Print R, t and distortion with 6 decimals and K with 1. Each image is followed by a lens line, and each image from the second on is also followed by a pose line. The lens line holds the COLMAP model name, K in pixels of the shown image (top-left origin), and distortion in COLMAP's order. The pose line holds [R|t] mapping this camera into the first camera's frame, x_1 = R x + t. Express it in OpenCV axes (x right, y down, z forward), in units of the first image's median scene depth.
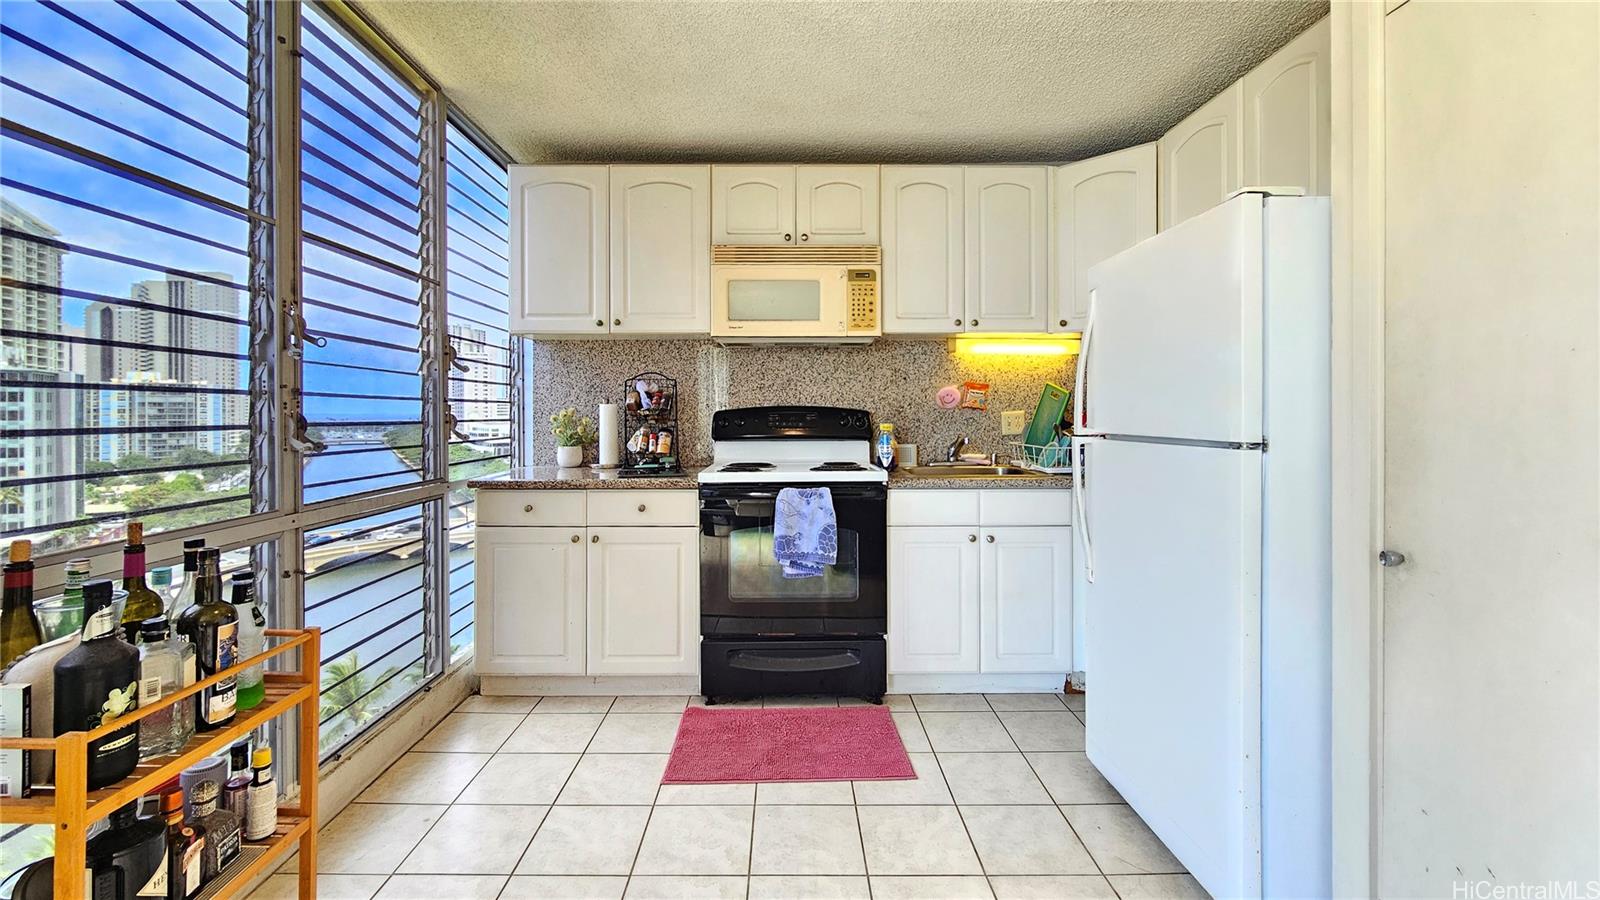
lens RADIAL K [[670.8, 0, 797.8], [0, 670.8, 415.9], [0, 0, 1]] dist [0.000411, -0.000070]
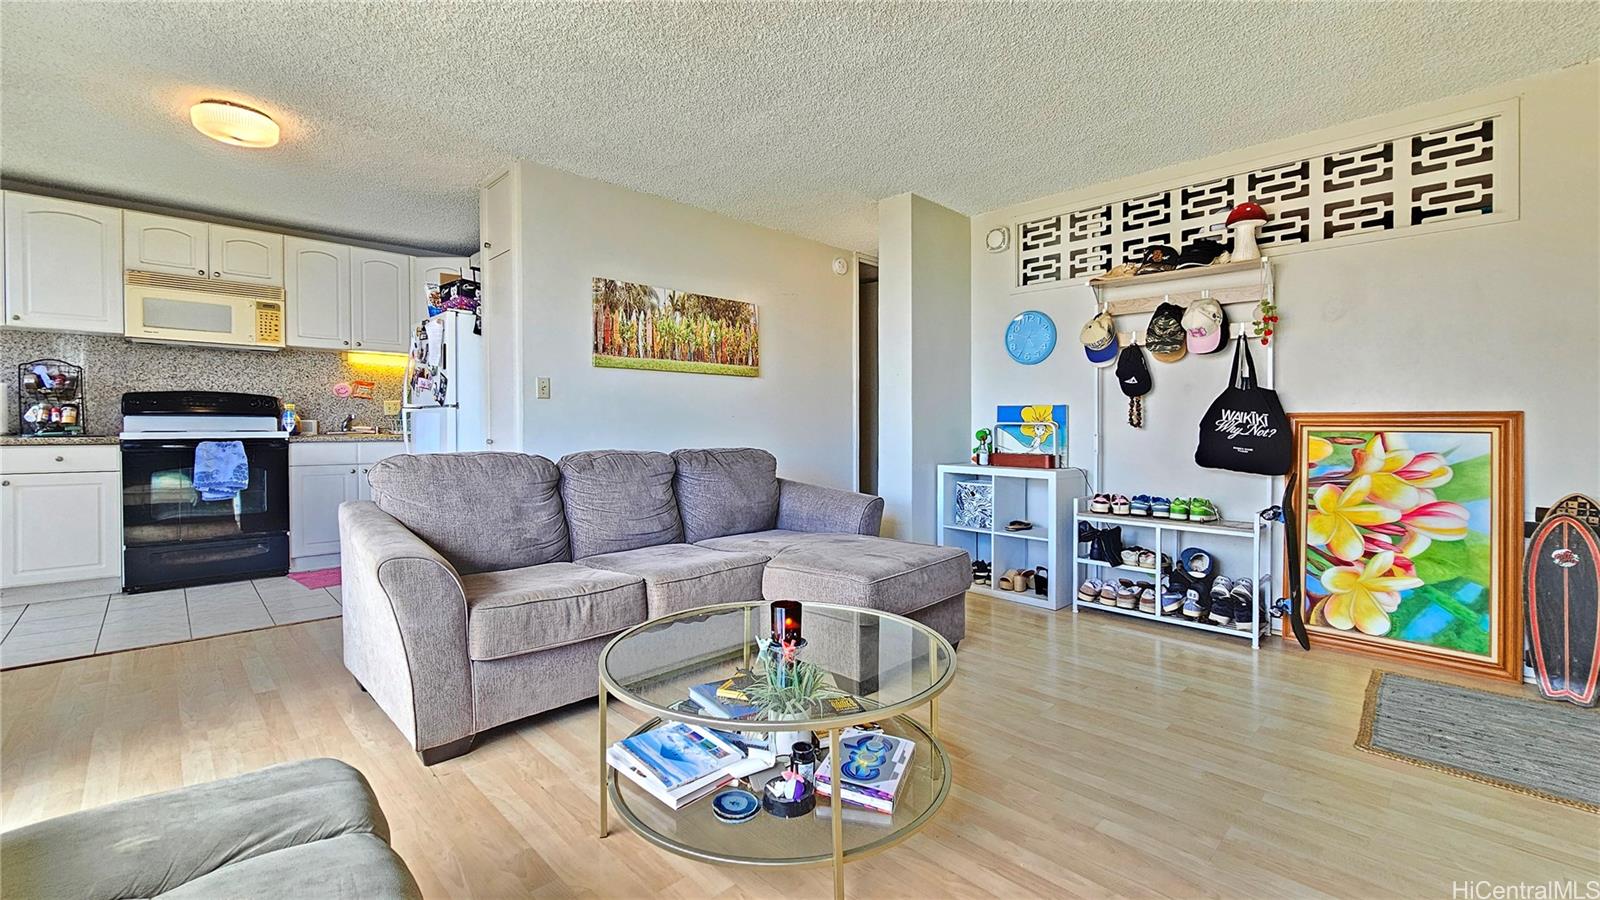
lens RADIAL K [[646.8, 0, 804.0], [0, 646.8, 437.2], [0, 0, 1]] dist [0.001335, 0.000326]
pose [[0.719185, -0.007417, 0.694779, -0.054035], [-0.002009, 0.999917, 0.012754, 0.067055], [-0.694816, -0.010568, 0.719110, -0.911415]]
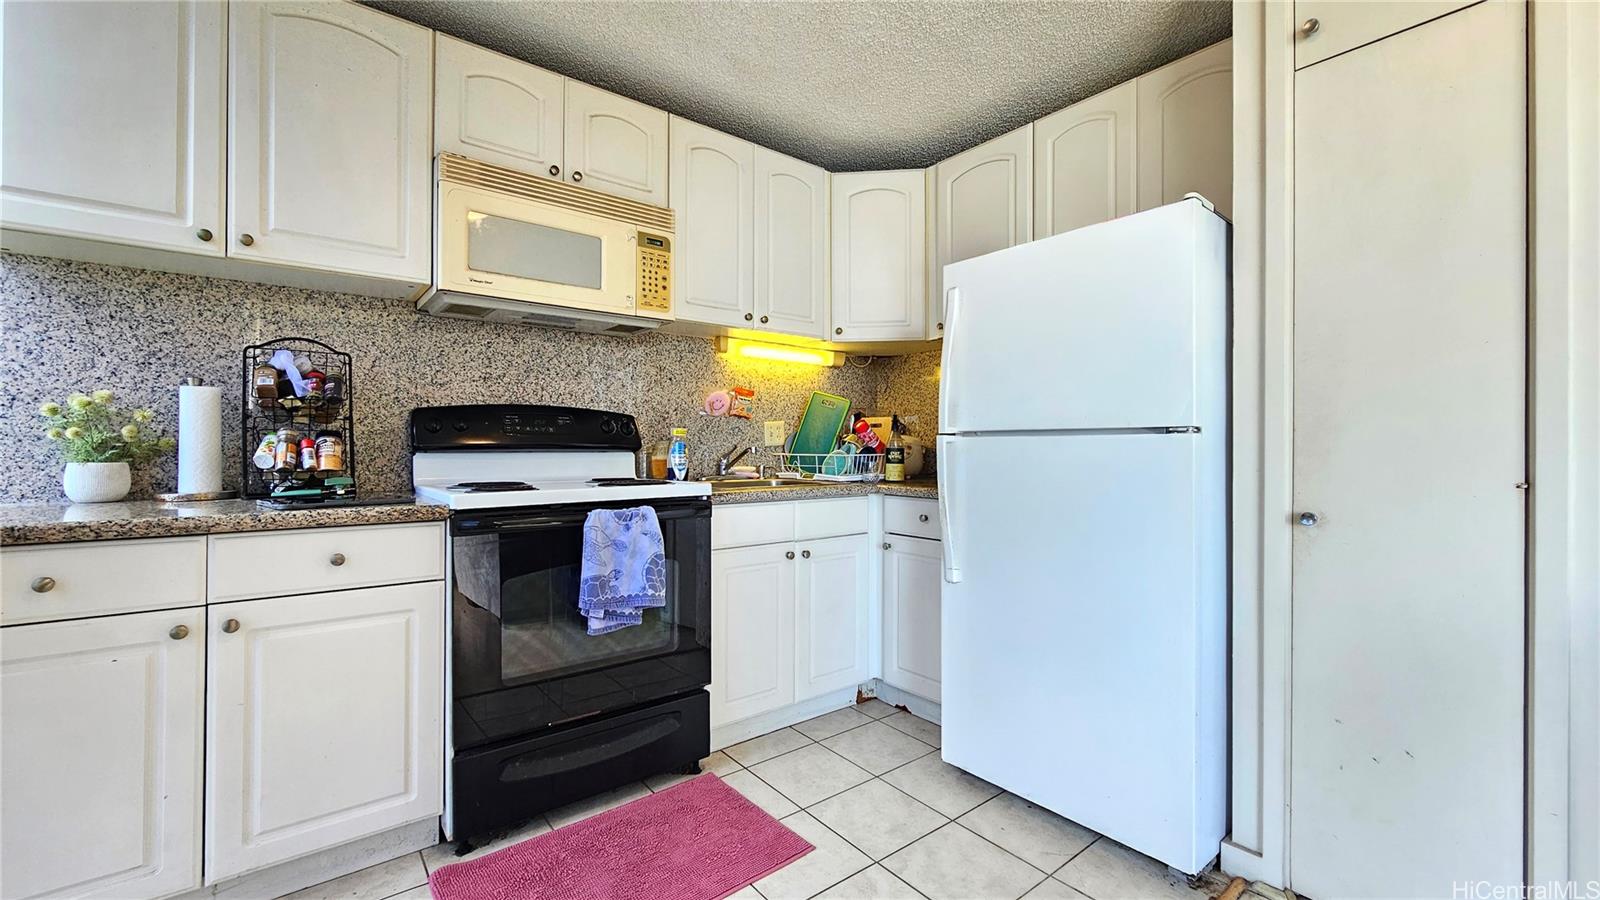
lens RADIAL K [[652.2, 0, 811.4], [0, 652.2, 446.6], [0, 0, 1]] dist [-0.000613, -0.000153]
pose [[0.784951, 0.003767, 0.619547, -0.237728], [0.000353, 0.999979, -0.006527, 0.039600], [-0.619558, 0.005342, 0.784933, 0.274573]]
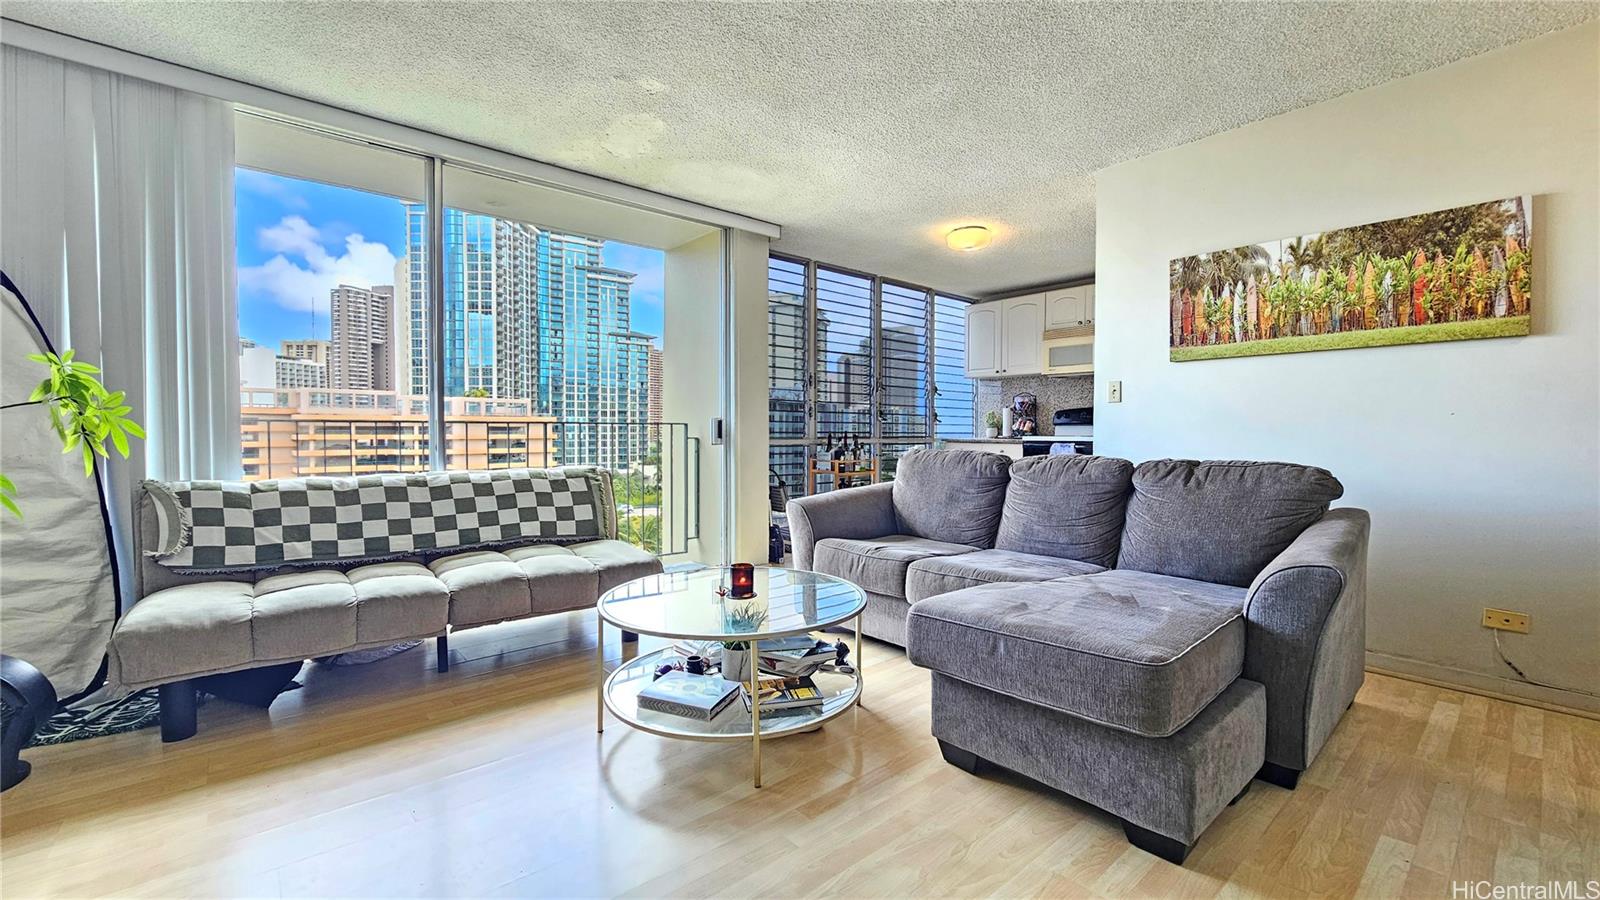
lens RADIAL K [[663.7, 0, 808.7], [0, 663.7, 445.6], [0, 0, 1]] dist [-0.000736, -0.000176]
pose [[0.654791, 0.021130, -0.755515, 0.974029], [-0.009898, 0.999763, 0.019383, 0.072061], [0.755745, -0.005214, 0.654845, -0.926411]]
